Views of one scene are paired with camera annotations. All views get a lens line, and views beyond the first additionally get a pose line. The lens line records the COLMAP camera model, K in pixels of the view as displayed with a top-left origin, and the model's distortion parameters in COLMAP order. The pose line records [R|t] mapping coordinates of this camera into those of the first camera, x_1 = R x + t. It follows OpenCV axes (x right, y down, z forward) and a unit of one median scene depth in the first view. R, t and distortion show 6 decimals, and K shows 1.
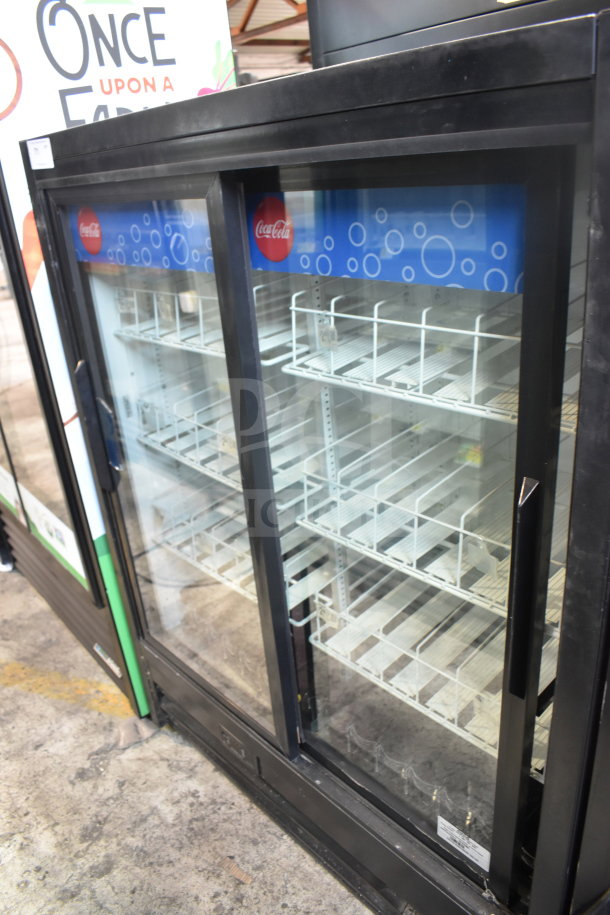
lens RADIAL K [[701.2, 0, 305.0], [0, 701.2, 457.5], [0, 0, 1]] dist [-0.093041, 0.008469]
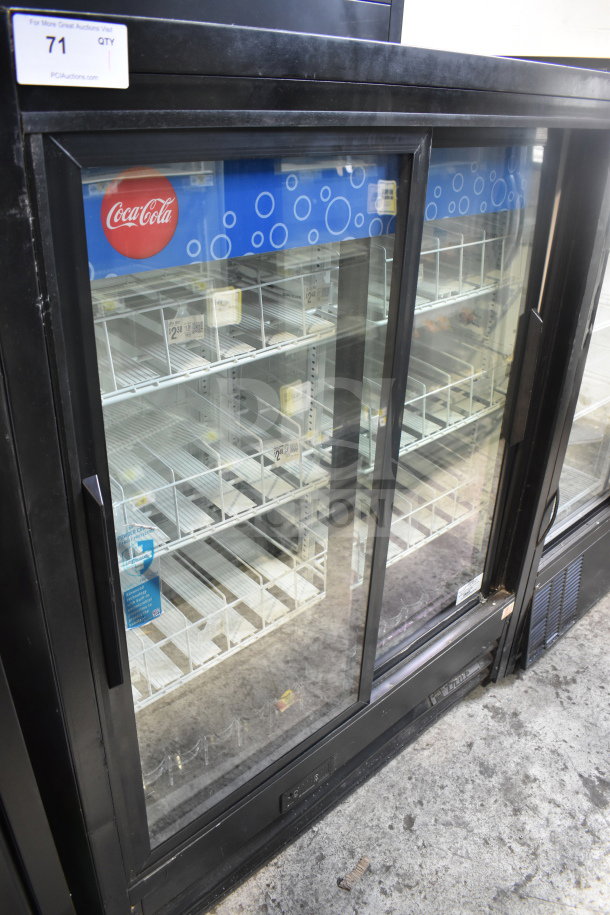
lens RADIAL K [[681.1, 0, 267.0], [0, 681.1, 459.0], [0, 0, 1]] dist [-0.088704, -0.003261]
pose [[0.016558, -0.372769, 0.927776, -0.953497], [0.403286, 0.851567, 0.334952, -0.322321], [-0.914924, 0.368613, 0.164433, 0.952521]]
